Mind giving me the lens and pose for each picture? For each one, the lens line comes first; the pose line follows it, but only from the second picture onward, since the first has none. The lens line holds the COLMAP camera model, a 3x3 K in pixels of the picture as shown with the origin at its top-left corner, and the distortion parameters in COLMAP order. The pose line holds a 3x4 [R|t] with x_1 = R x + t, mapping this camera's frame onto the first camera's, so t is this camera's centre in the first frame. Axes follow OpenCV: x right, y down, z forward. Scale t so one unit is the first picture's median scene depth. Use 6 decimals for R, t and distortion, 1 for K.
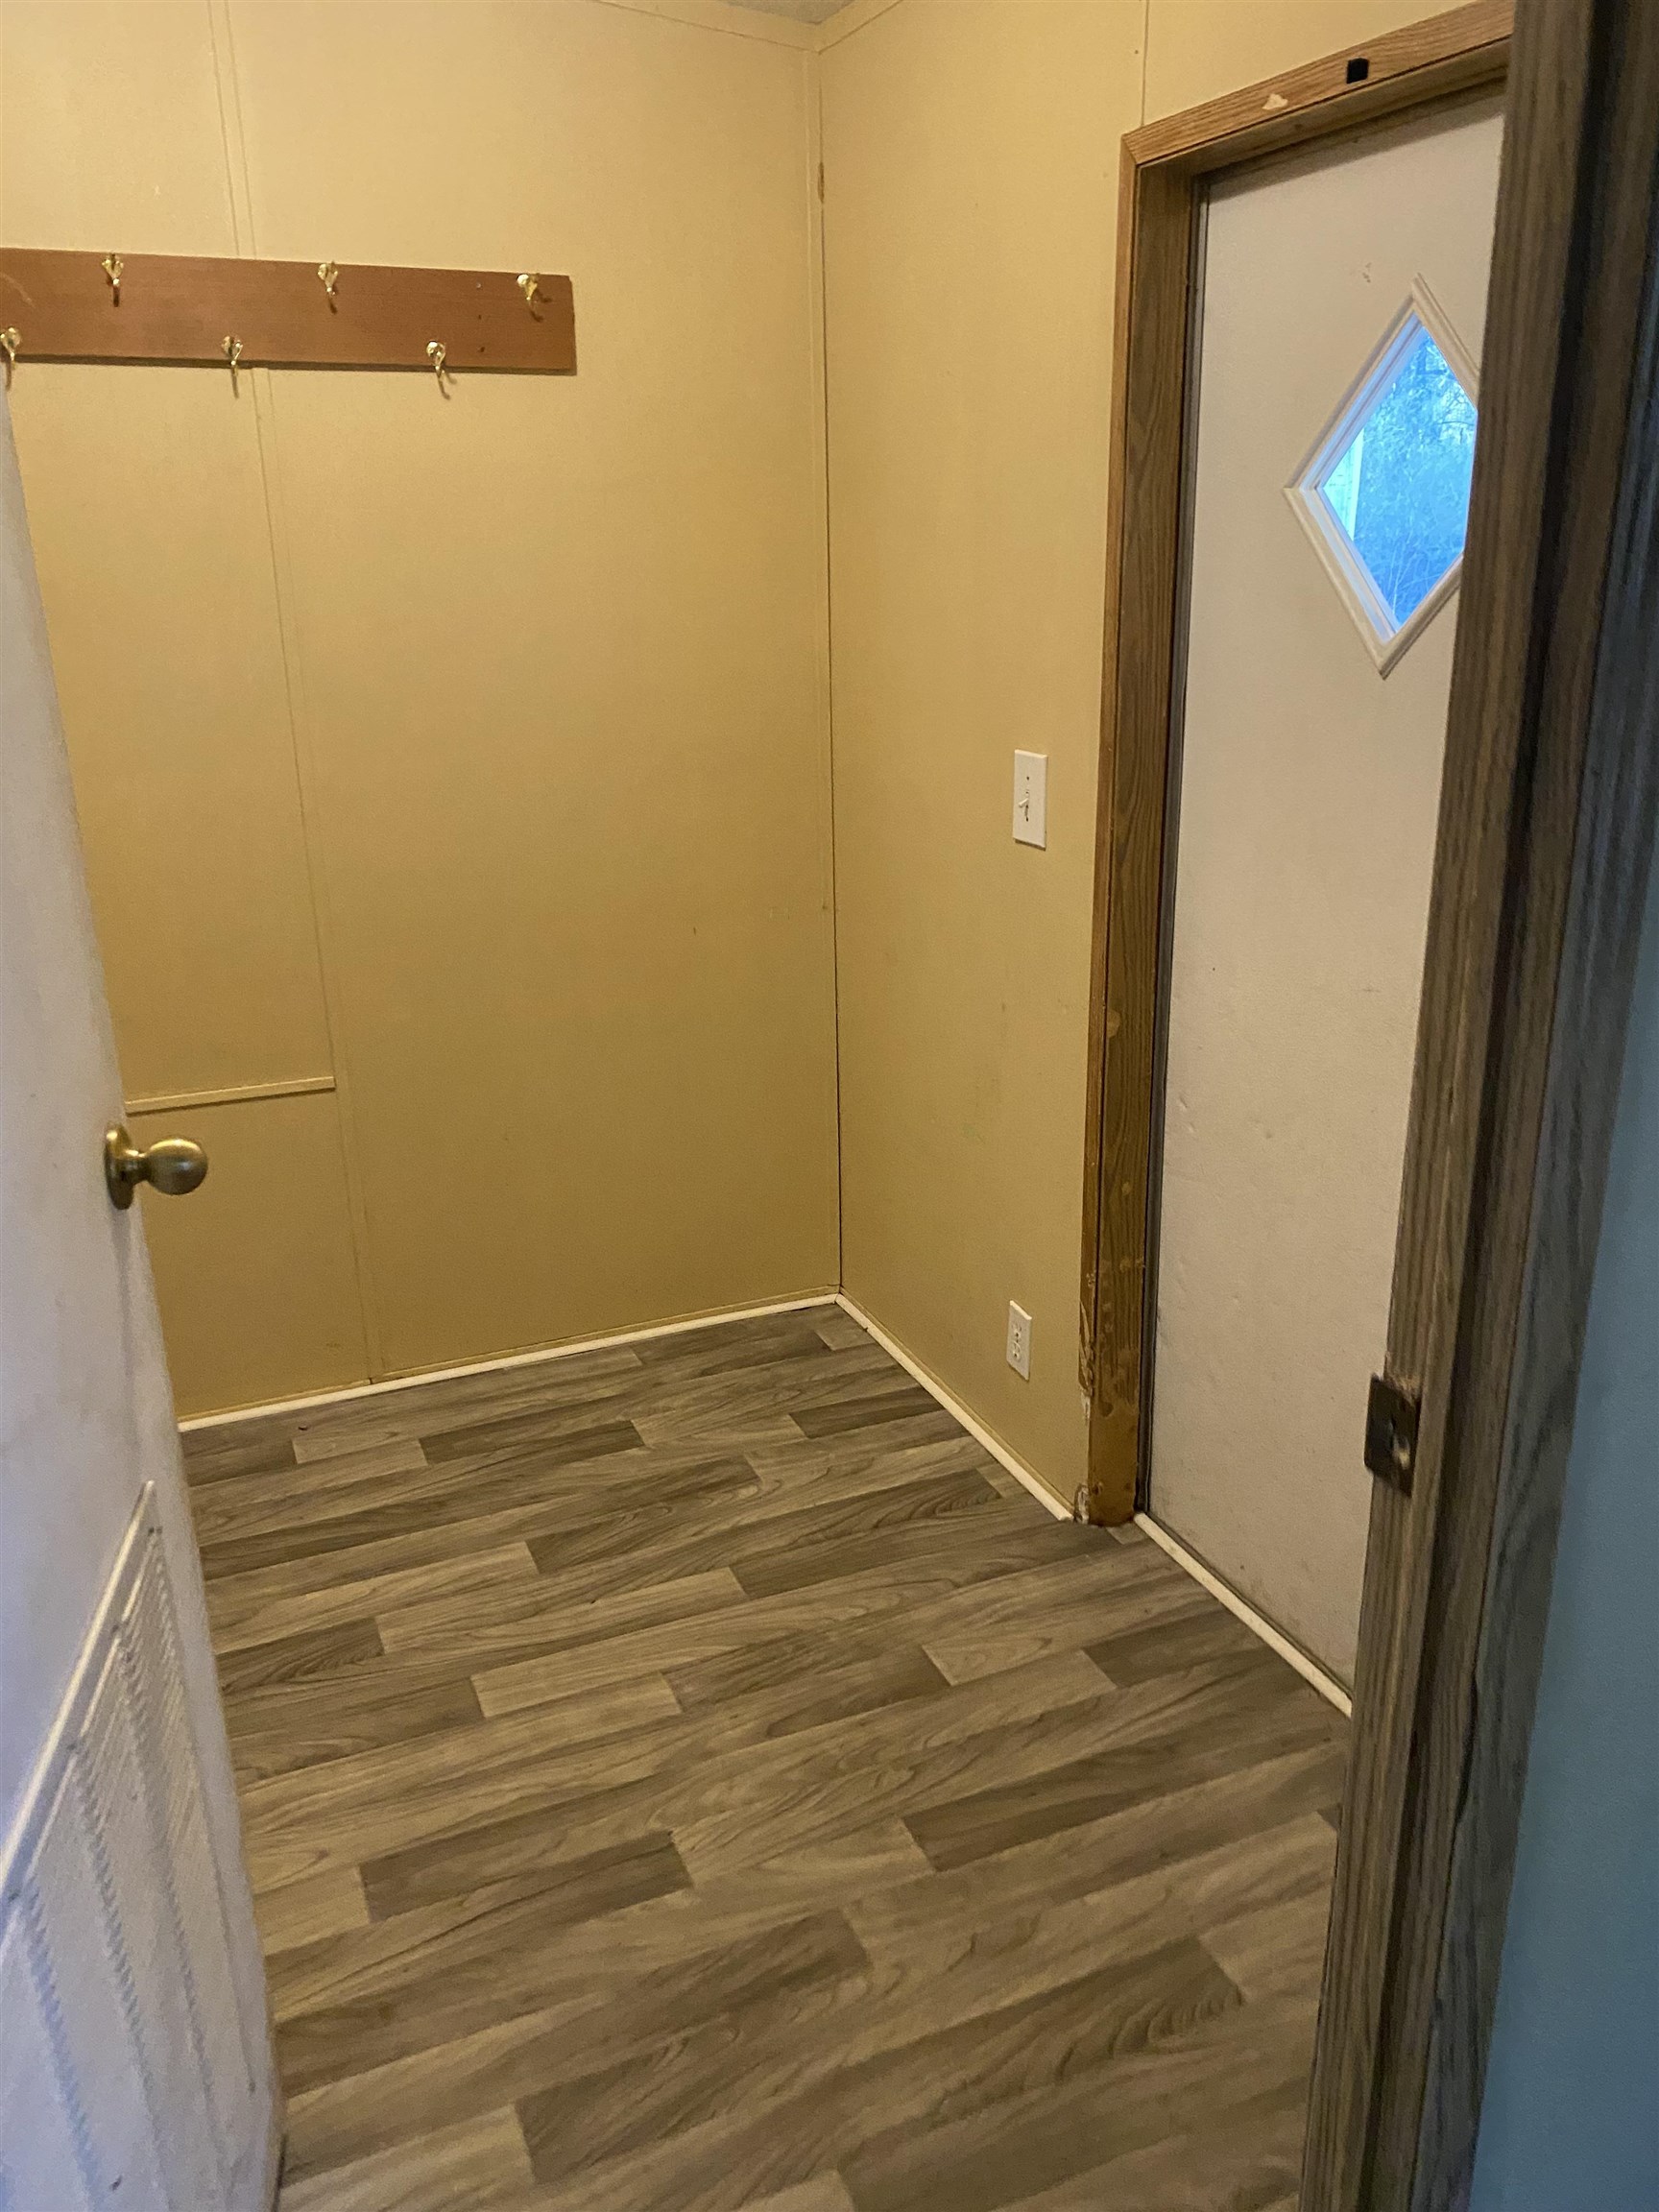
lens RADIAL K [[1711.9, 0, 829.5], [0, 1711.9, 1106.0], [0, 0, 1]] dist [0.001468, -0.006813]
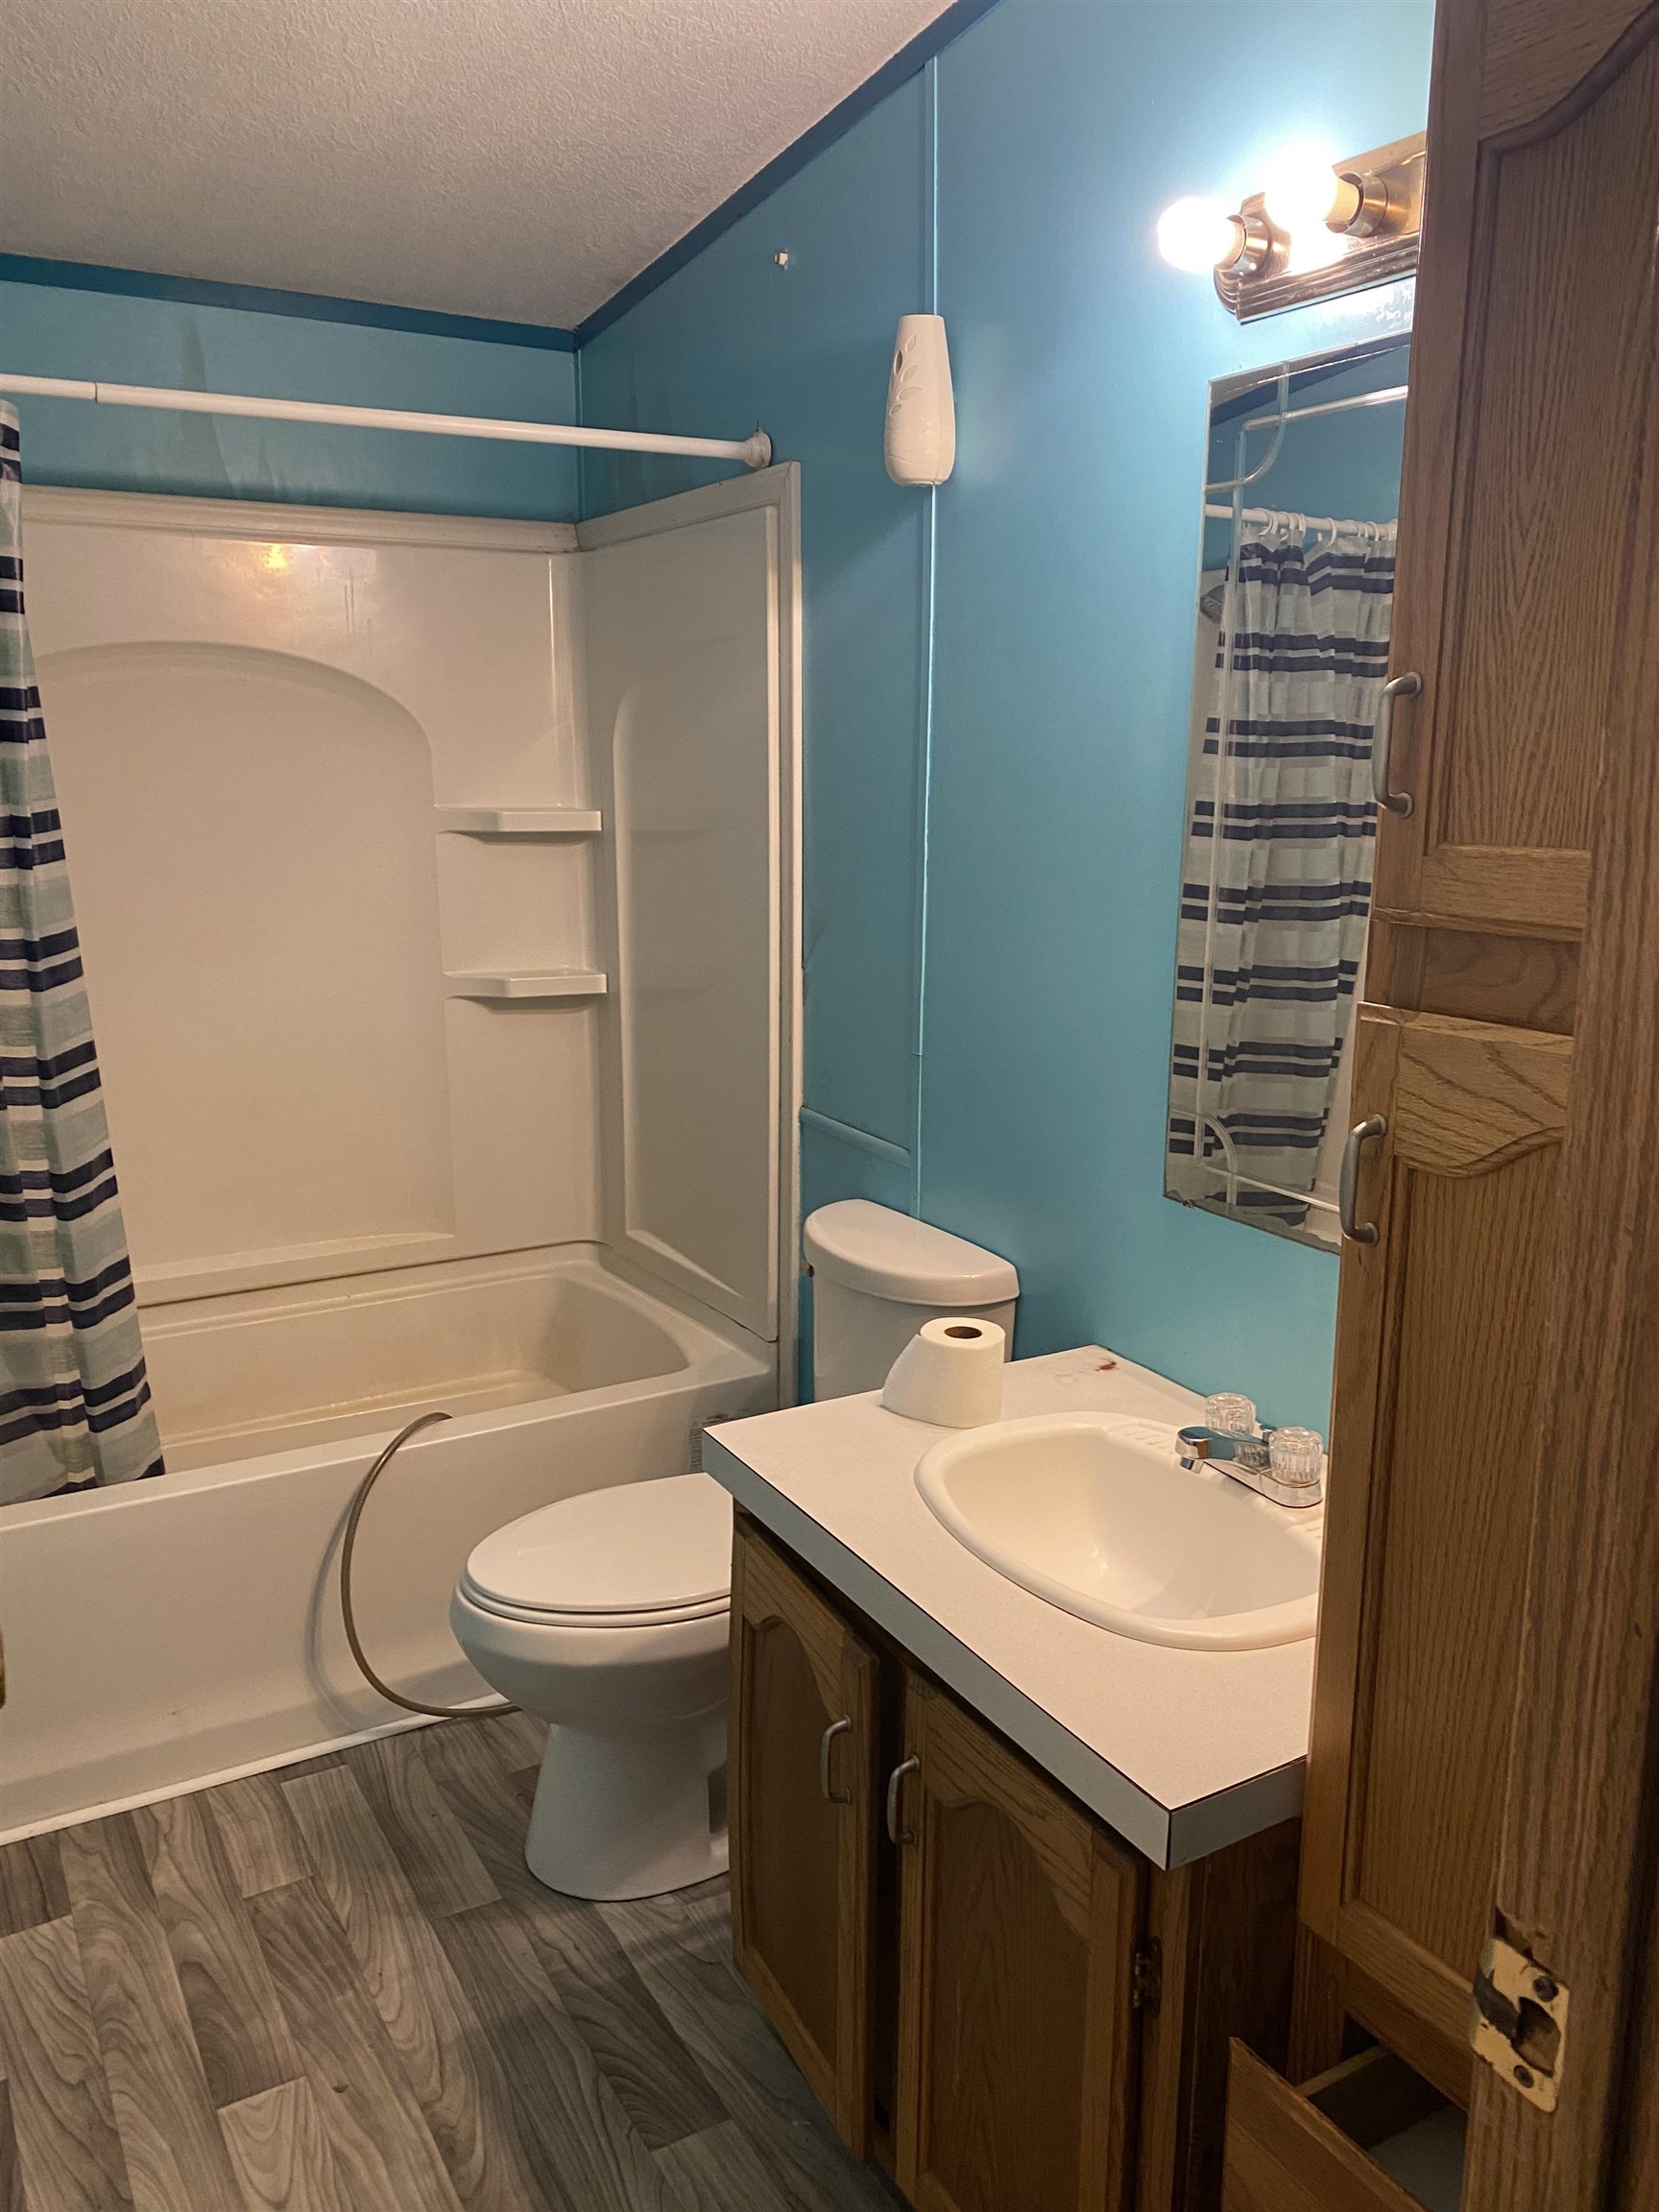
lens RADIAL K [[1711.9, 0, 829.5], [0, 1711.9, 1106.0], [0, 0, 1]] dist [0.001468, -0.006813]
pose [[0.126900, 0.224348, -0.966211, 0.797960], [-0.324594, 0.929847, 0.173273, -0.343076], [0.937302, 0.291638, 0.190820, 0.997128]]
